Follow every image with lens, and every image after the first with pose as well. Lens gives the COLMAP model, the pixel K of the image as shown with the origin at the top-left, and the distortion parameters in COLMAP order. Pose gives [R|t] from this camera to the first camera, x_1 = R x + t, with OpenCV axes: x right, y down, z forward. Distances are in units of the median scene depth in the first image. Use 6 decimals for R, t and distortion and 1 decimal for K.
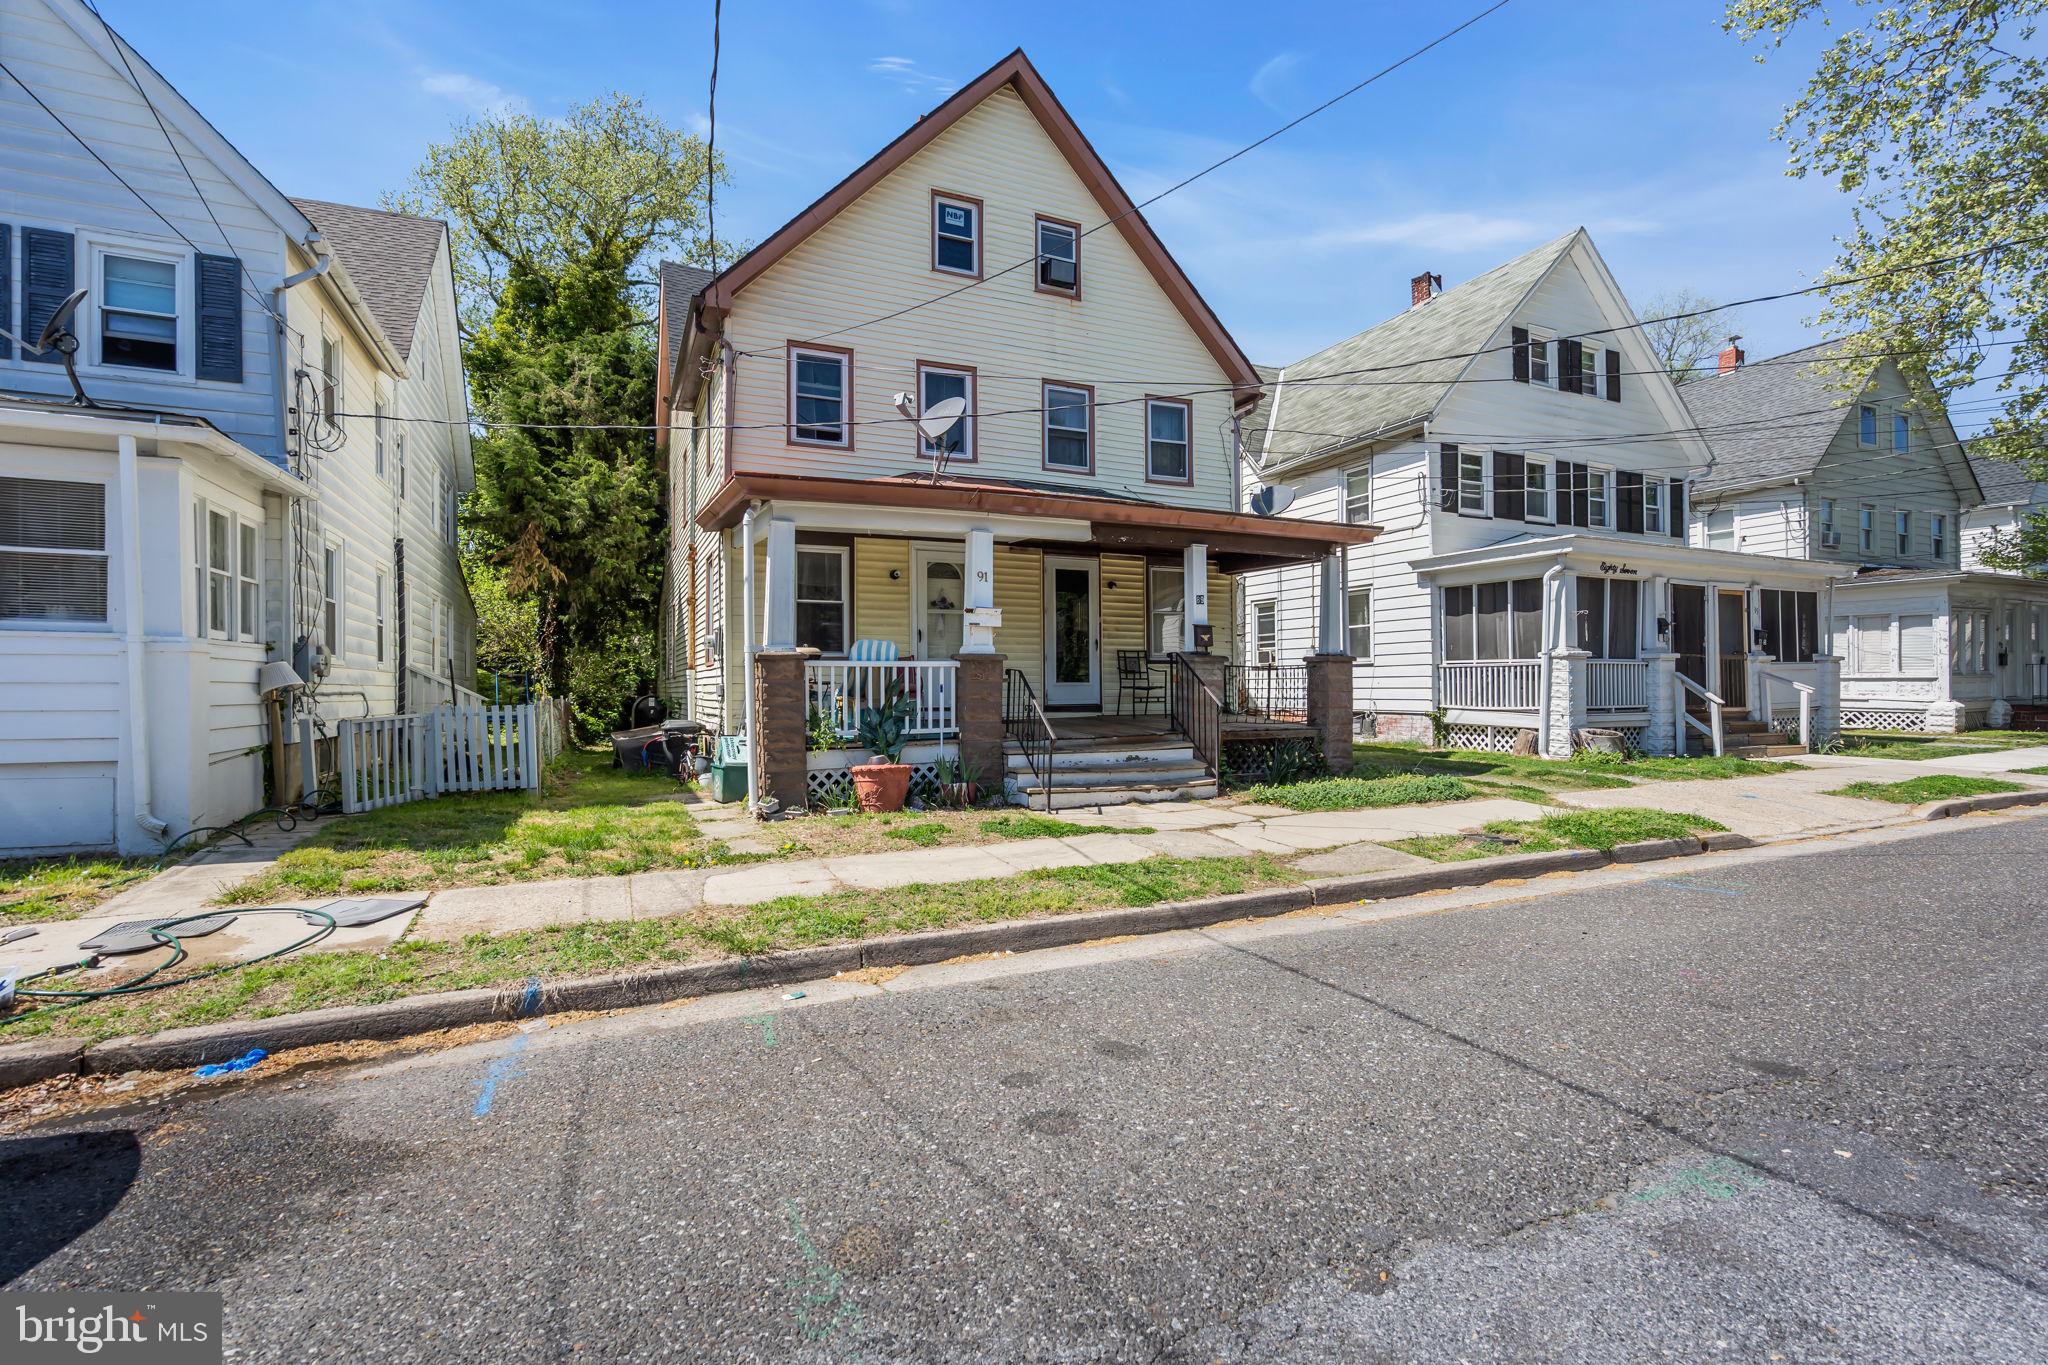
lens RADIAL K [[920.0, 0, 1029.7], [0, 920.0, 684.7], [0, 0, 1]] dist [-0.000818, 0.000433]
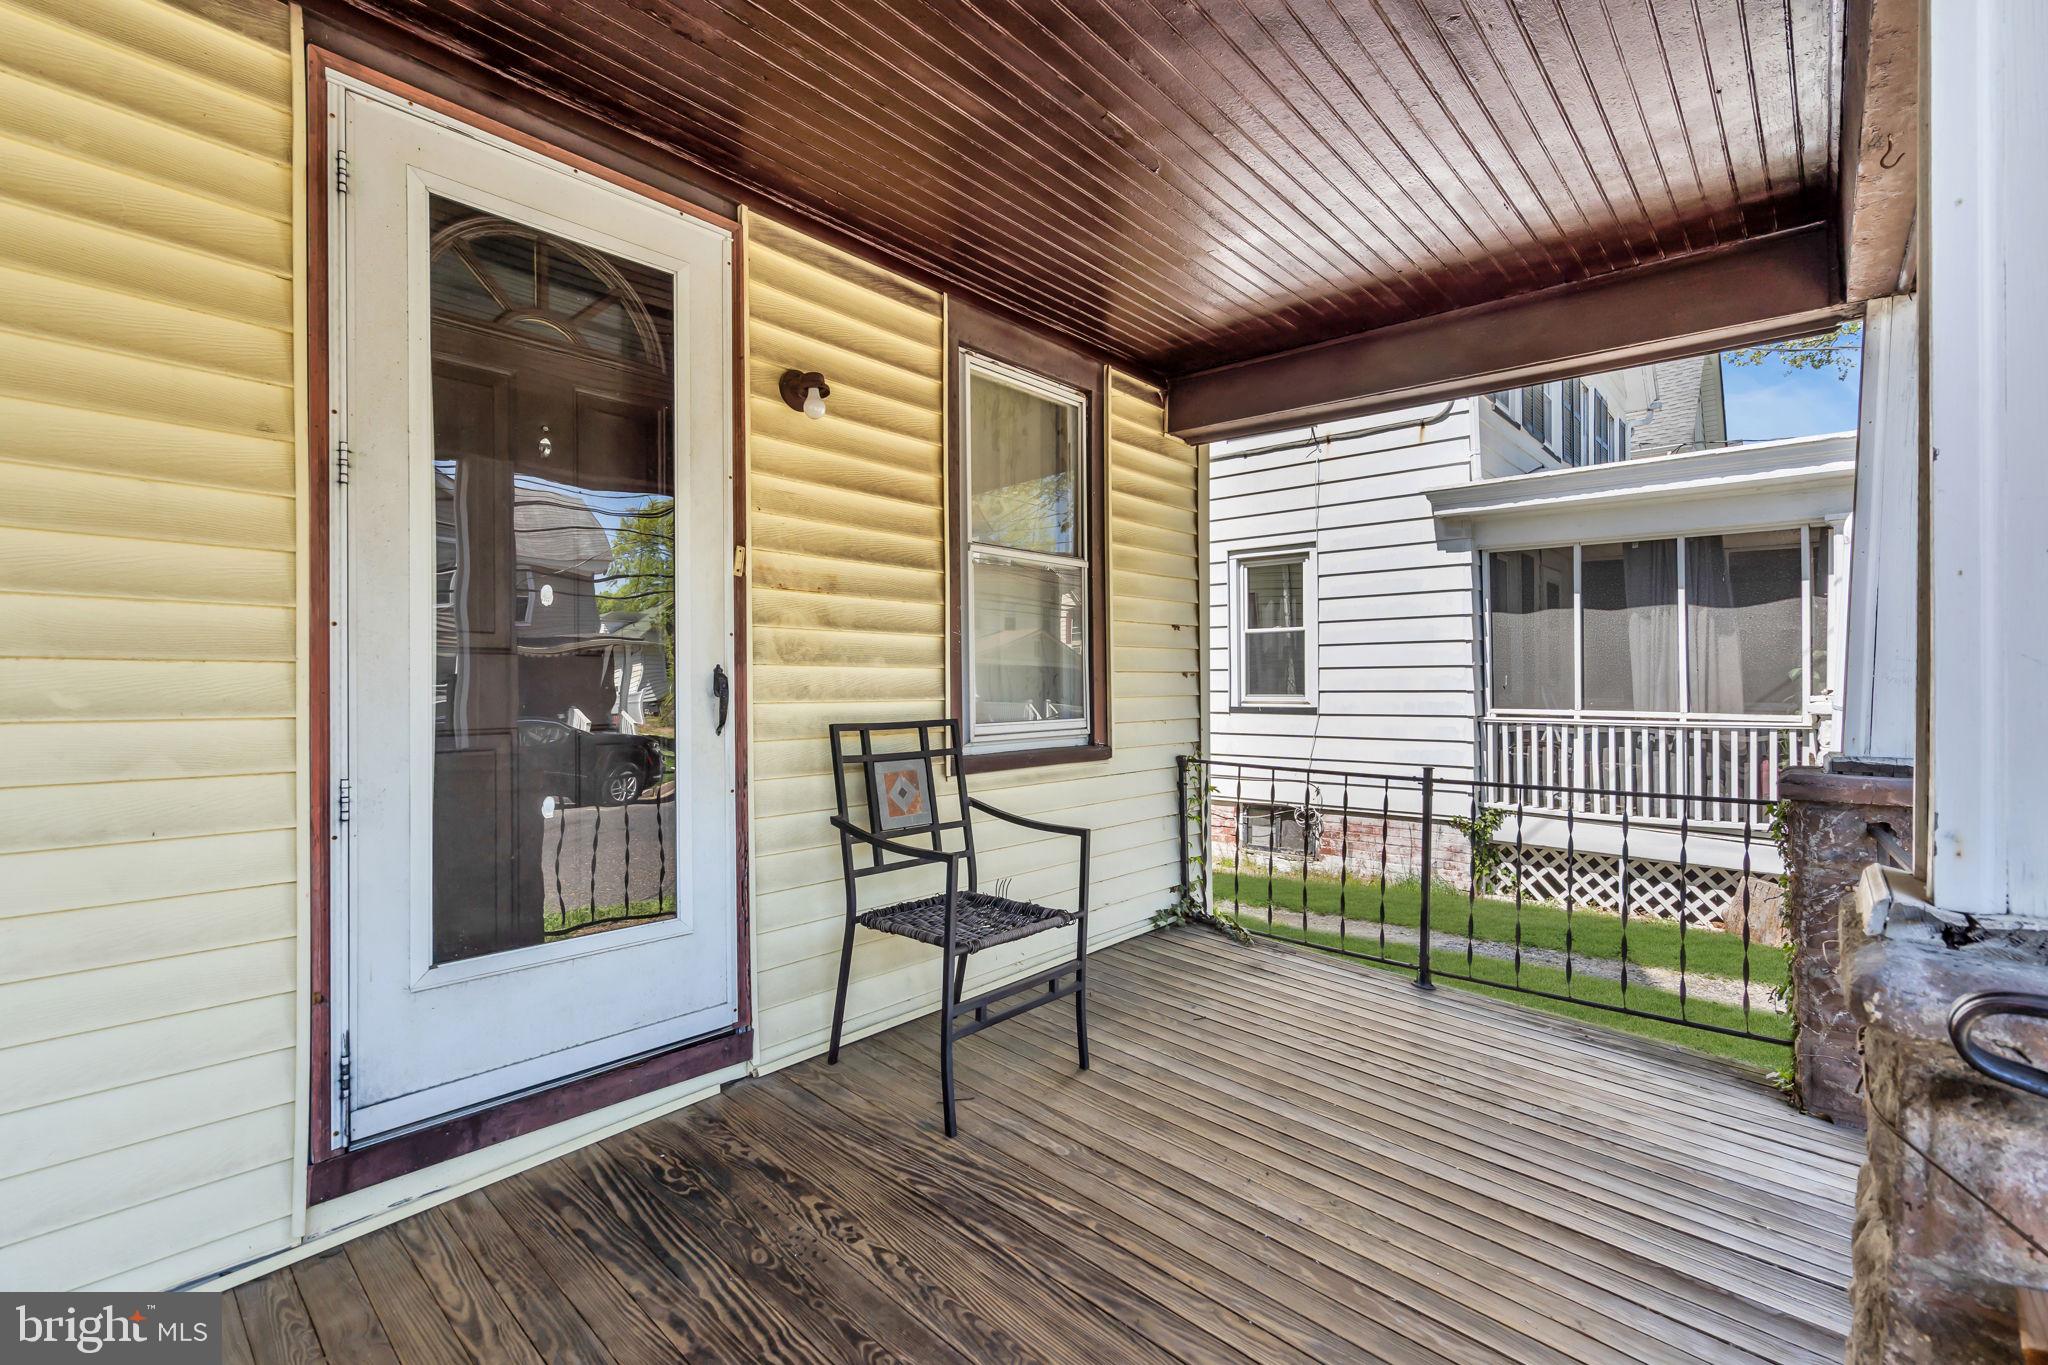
lens RADIAL K [[920.0, 0, 1029.7], [0, 920.0, 684.7], [0, 0, 1]] dist [-0.000818, 0.000433]
pose [[0.914284, 0.000581, 0.405073, 0.058633], [-0.001220, 0.999998, 0.001318, -0.049634], [-0.405072, -0.001699, 0.914283, 0.860971]]
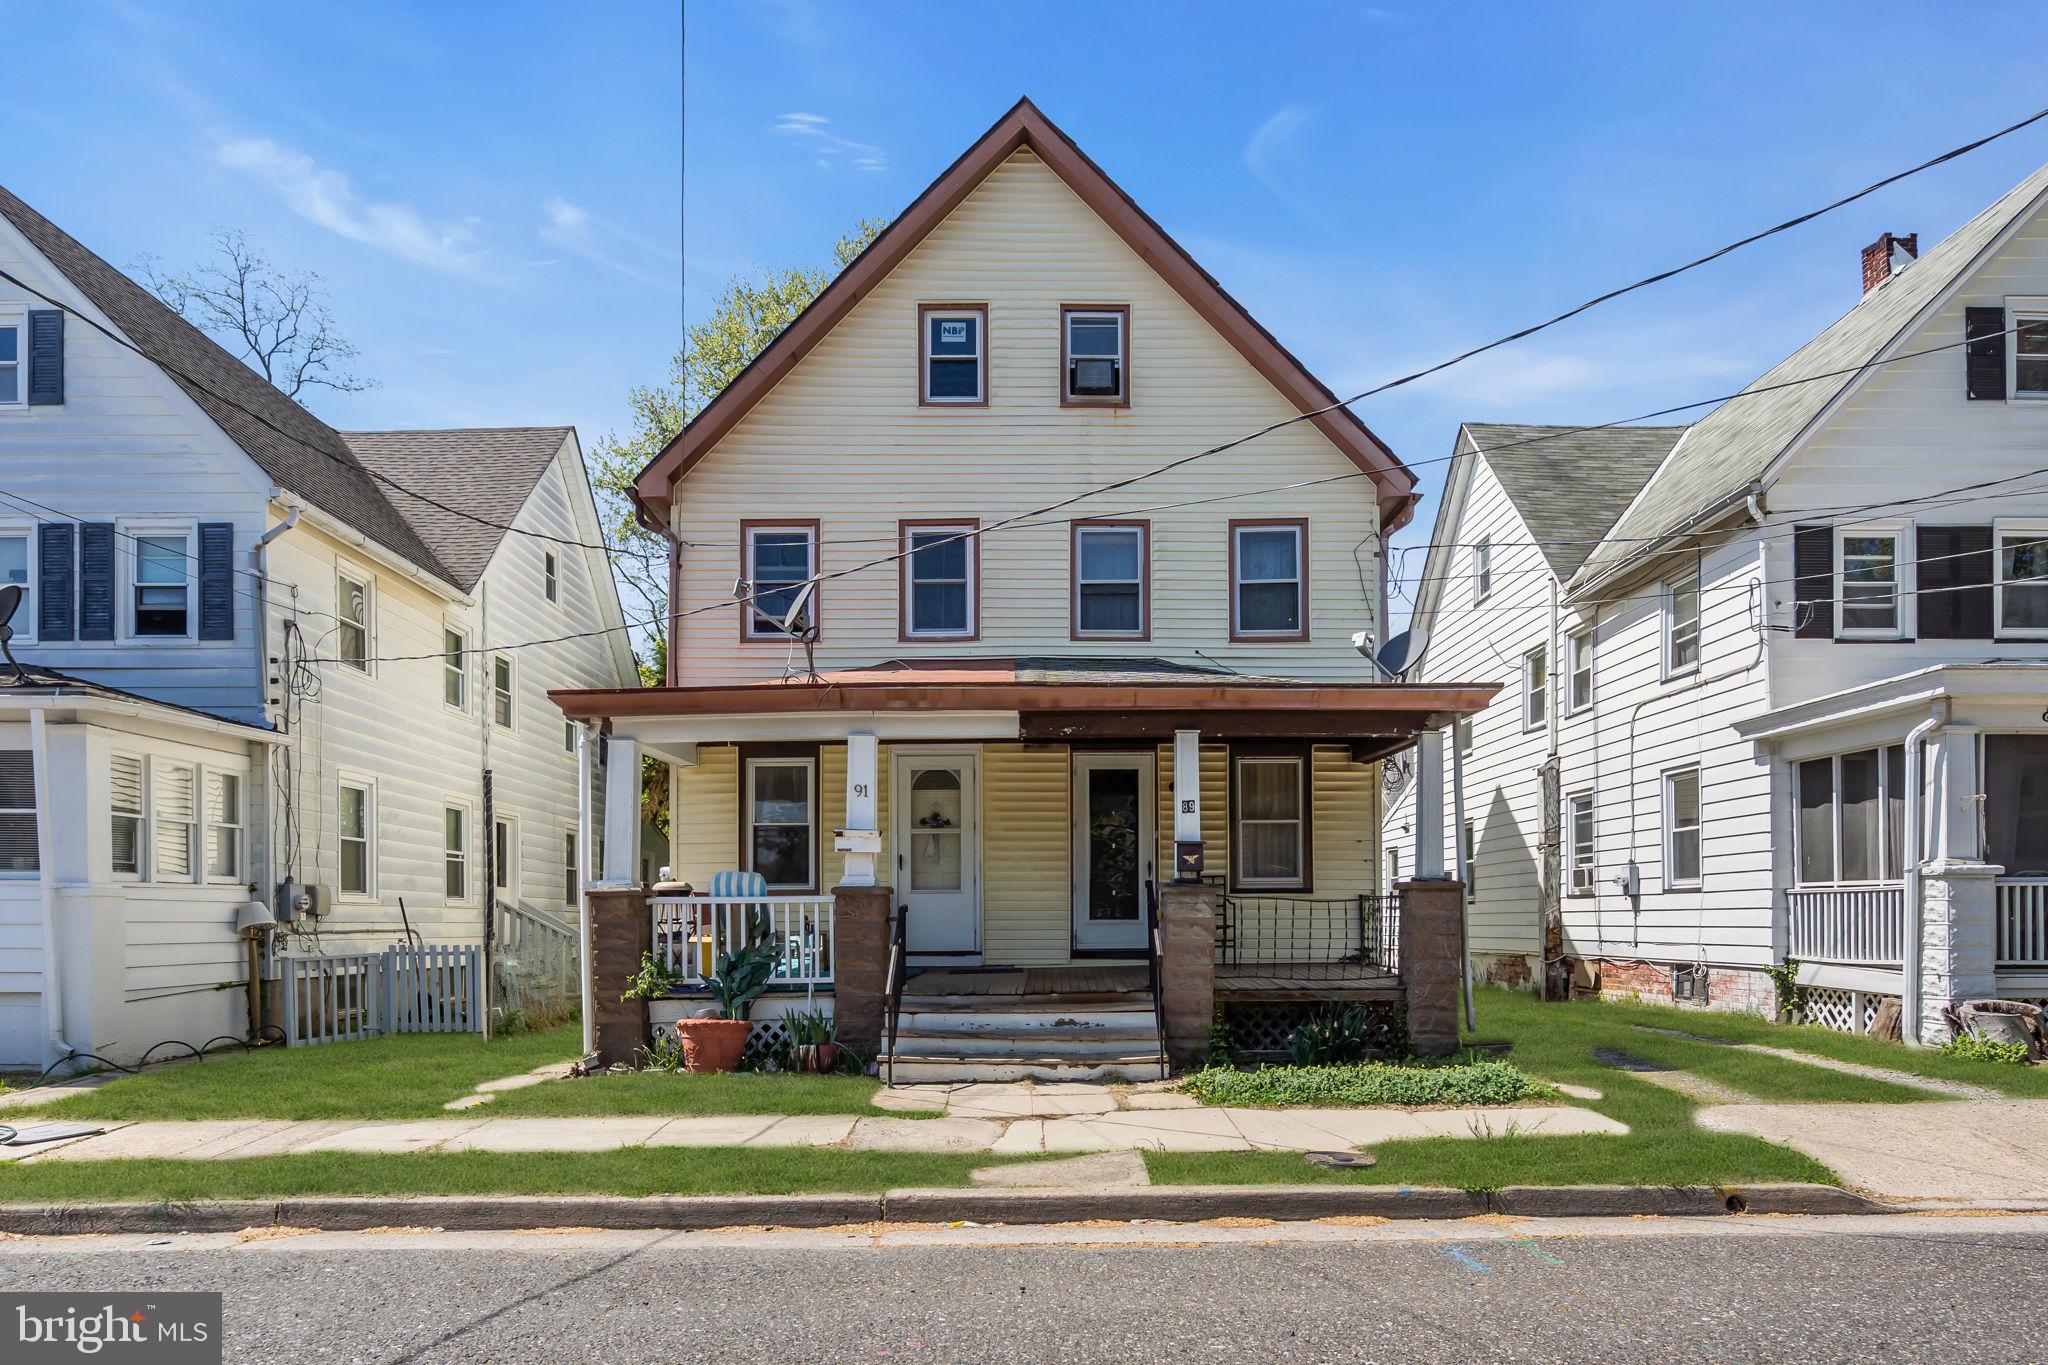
lens RADIAL K [[1231.2, 0, 1030.4], [0, 1231.2, 918.3], [0, 0, 1]] dist [-0.001518, 0.001357]
pose [[0.912071, 0.000114, -0.410032, 0.415980], [0.001016, 0.999996, 0.002539, -0.006388], [0.410031, -0.002733, 0.912068, 0.059312]]
